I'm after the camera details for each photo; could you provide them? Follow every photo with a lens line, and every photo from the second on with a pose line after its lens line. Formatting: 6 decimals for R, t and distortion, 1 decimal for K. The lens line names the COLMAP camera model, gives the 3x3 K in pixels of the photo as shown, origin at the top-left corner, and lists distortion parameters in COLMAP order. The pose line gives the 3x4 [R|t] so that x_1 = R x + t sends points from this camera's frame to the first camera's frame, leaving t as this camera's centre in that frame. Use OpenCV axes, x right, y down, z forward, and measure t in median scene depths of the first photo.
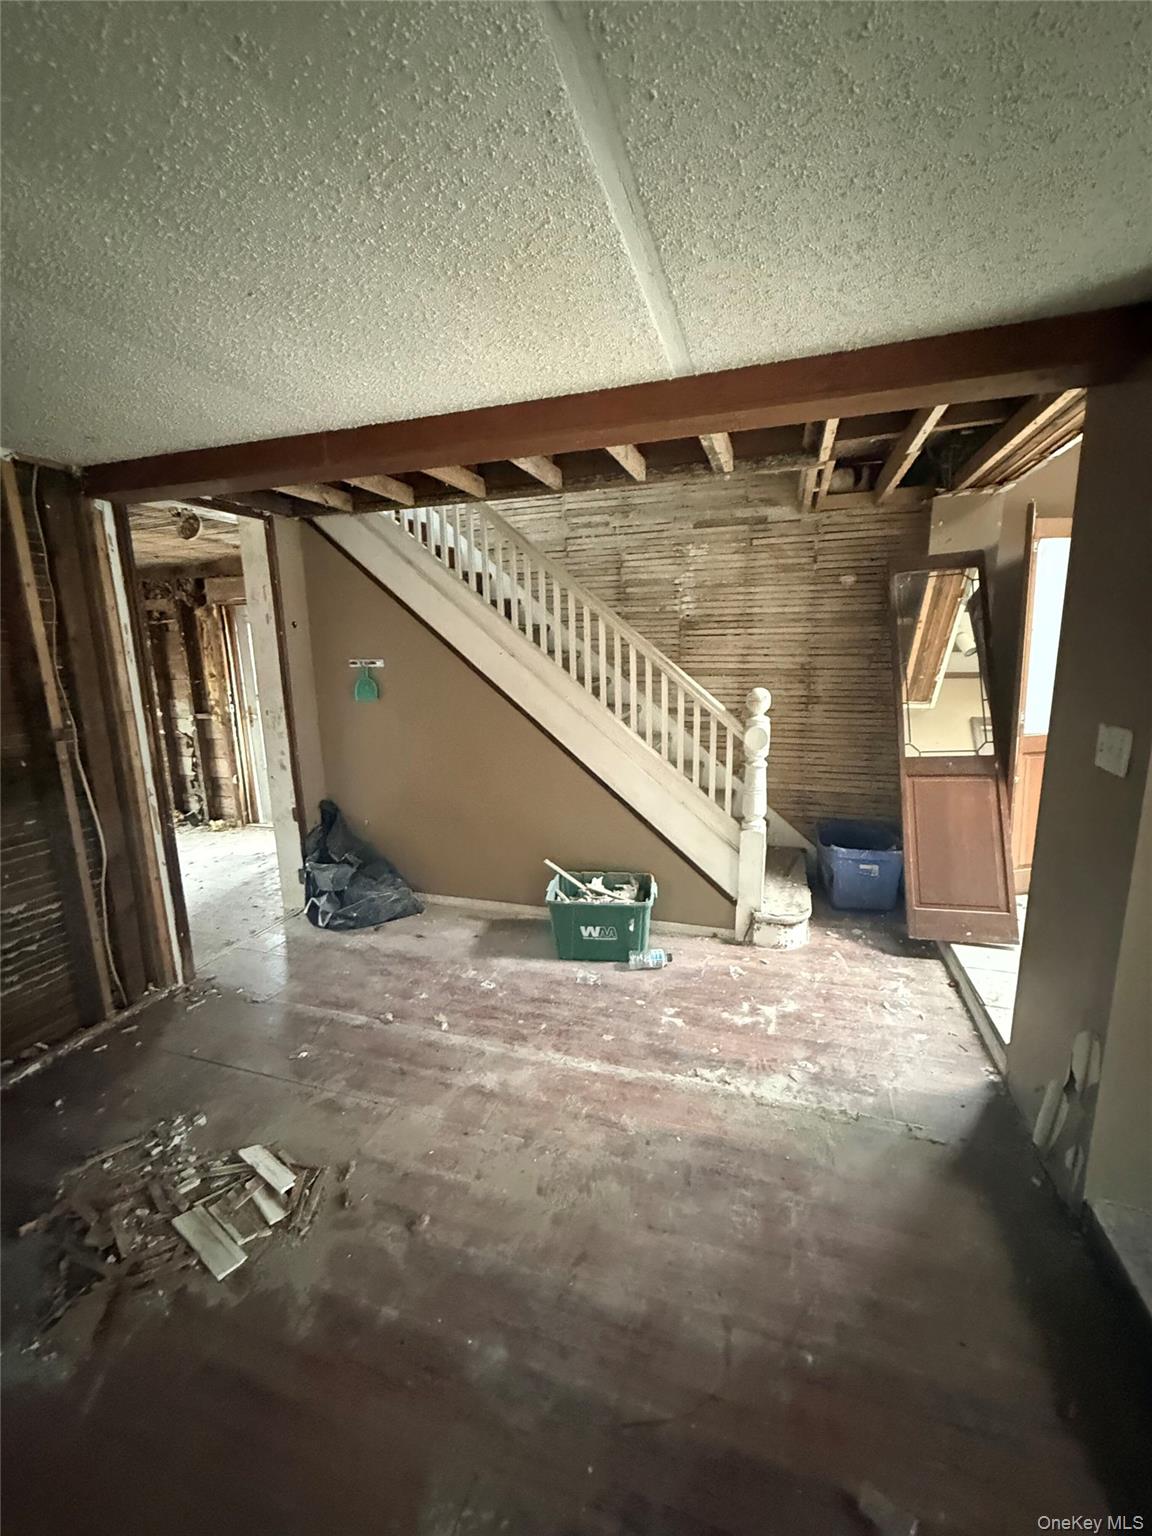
lens RADIAL K [[614.8, 0, 575.0], [0, 614.8, 763.7], [0, 0, 1]] dist [0.000163, -0.000468]
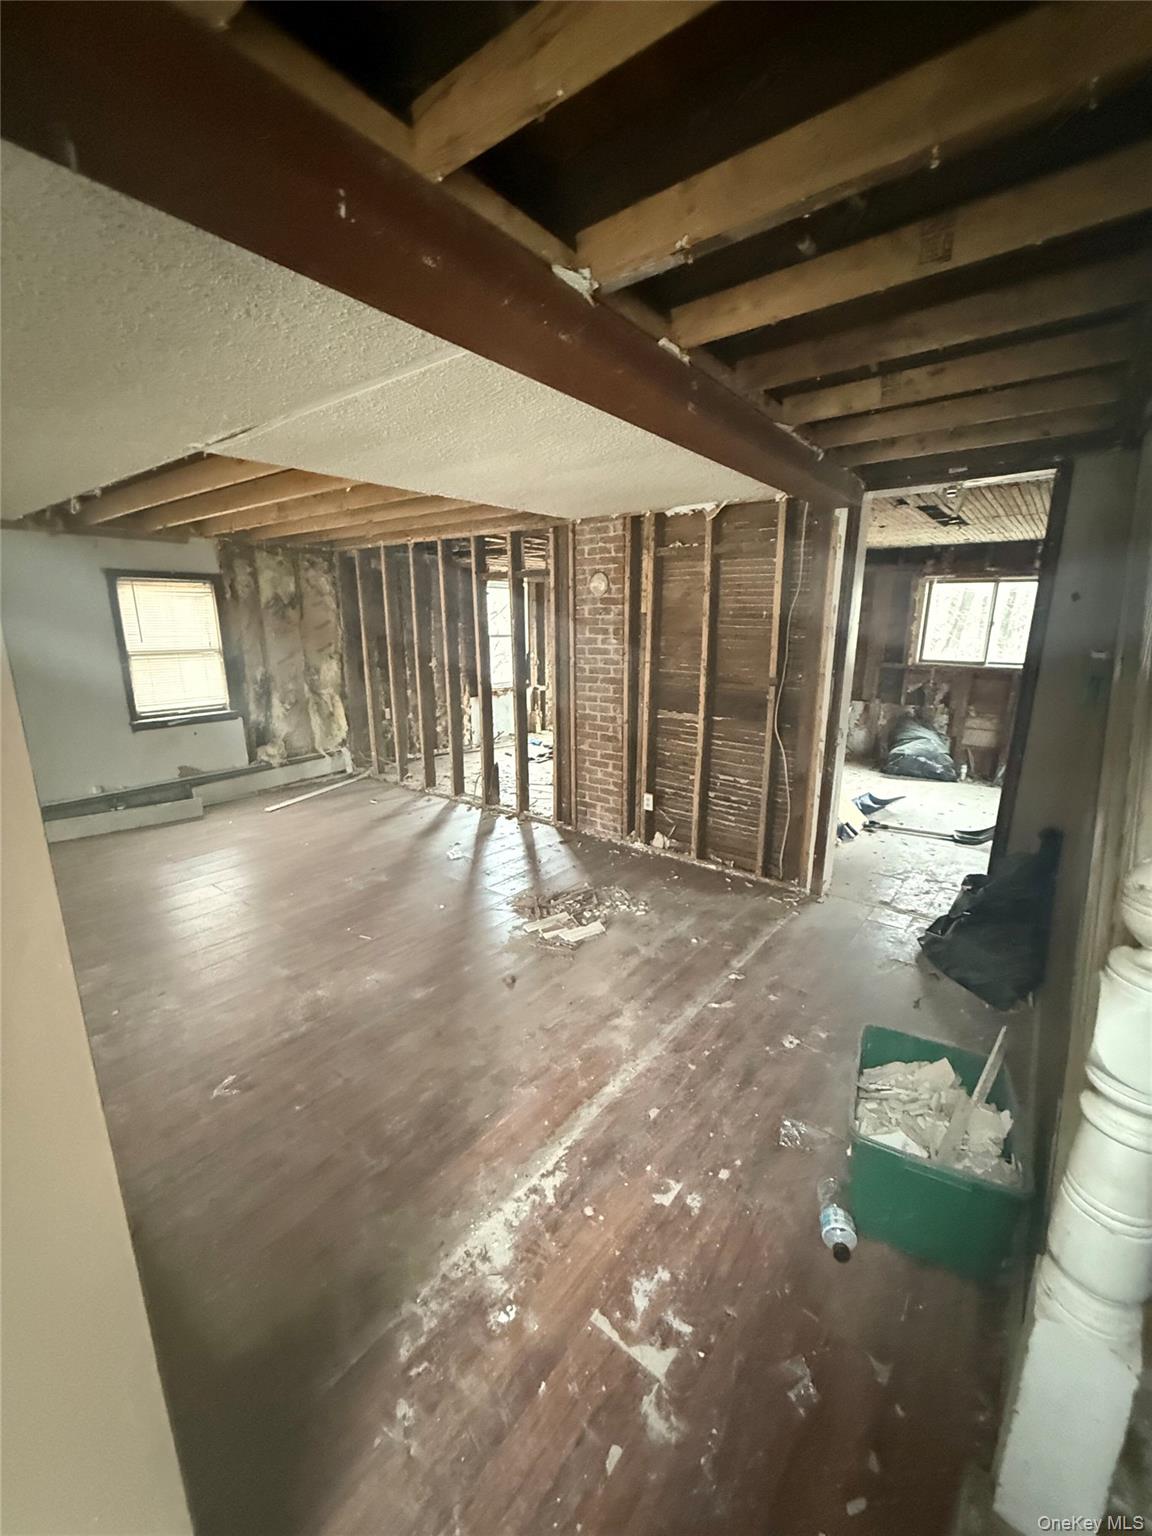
lens RADIAL K [[614.8, 0, 574.9], [0, 614.8, 762.7], [0, 0, 1]] dist [0.000163, -0.000468]
pose [[-0.337077, 0.236561, -0.911273, 0.717707], [-0.167094, 0.937520, 0.305182, -0.231789], [0.926531, 0.255138, -0.276488, 0.981270]]
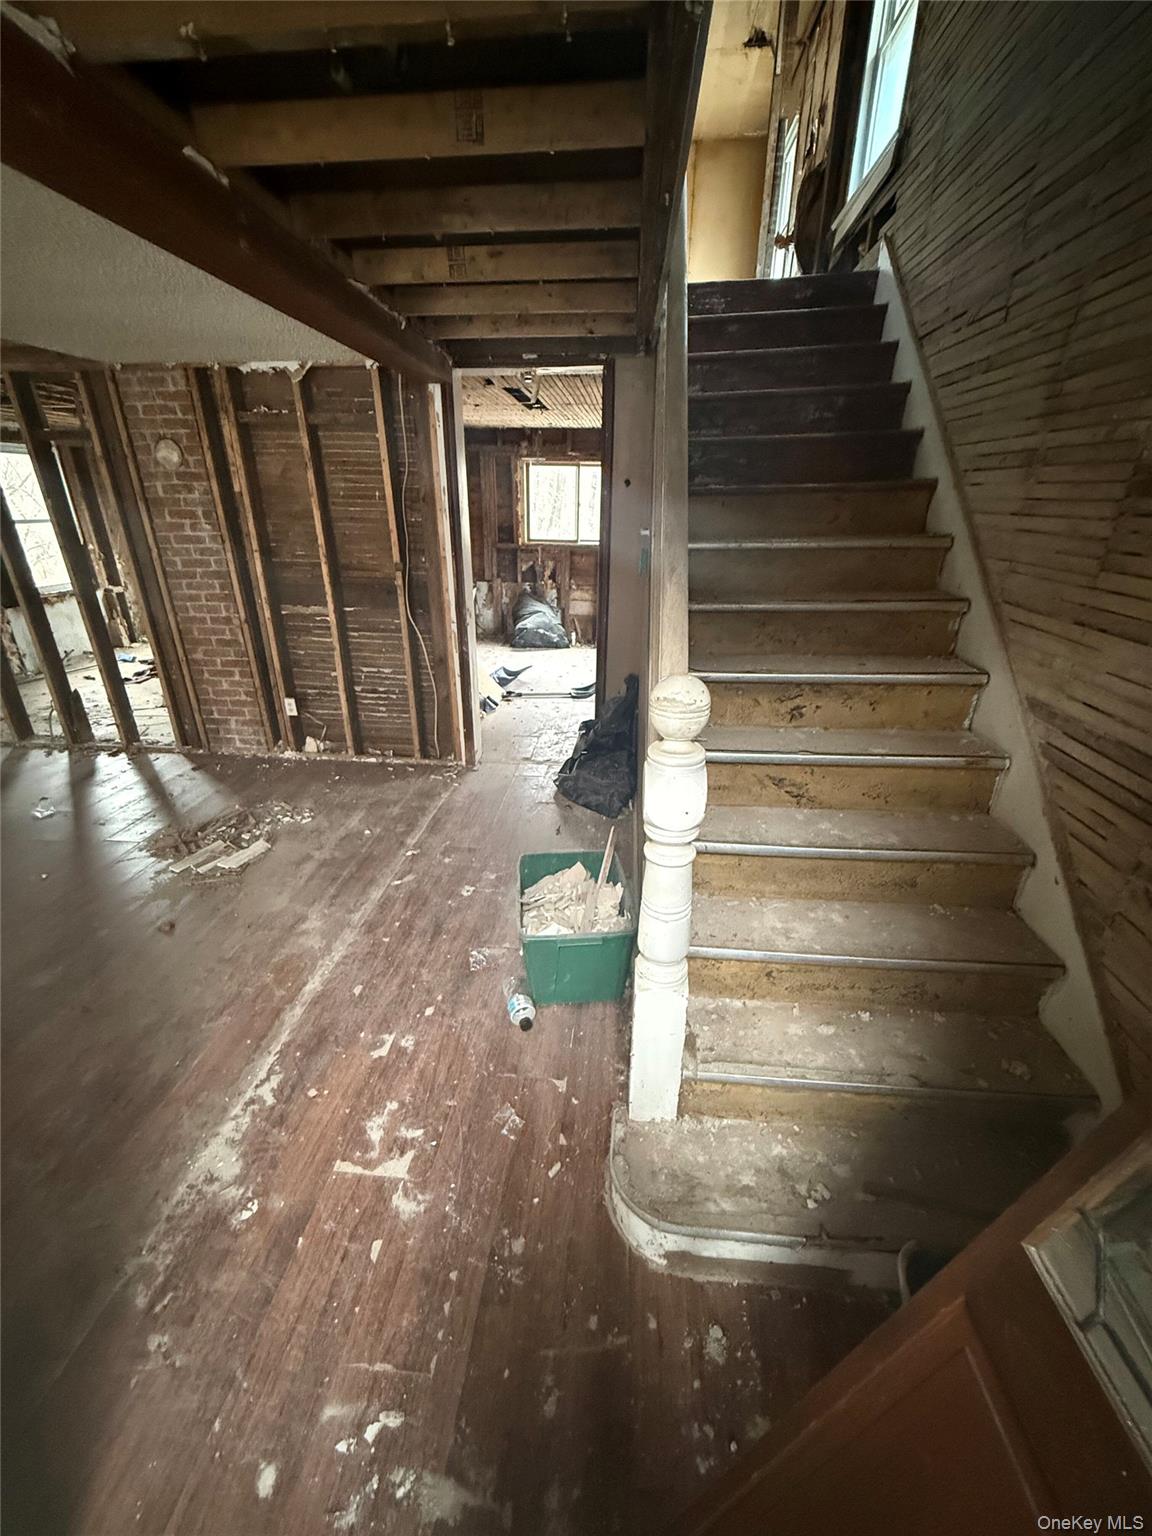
lens RADIAL K [[614.8, 0, 577.6], [0, 614.8, 764.2], [0, 0, 1]] dist [0.000163, -0.000468]
pose [[0.229636, 0.406938, -0.884120, 0.763007], [-0.191871, 0.909497, 0.368783, -0.238763], [0.954176, 0.084951, 0.286933, 0.991363]]
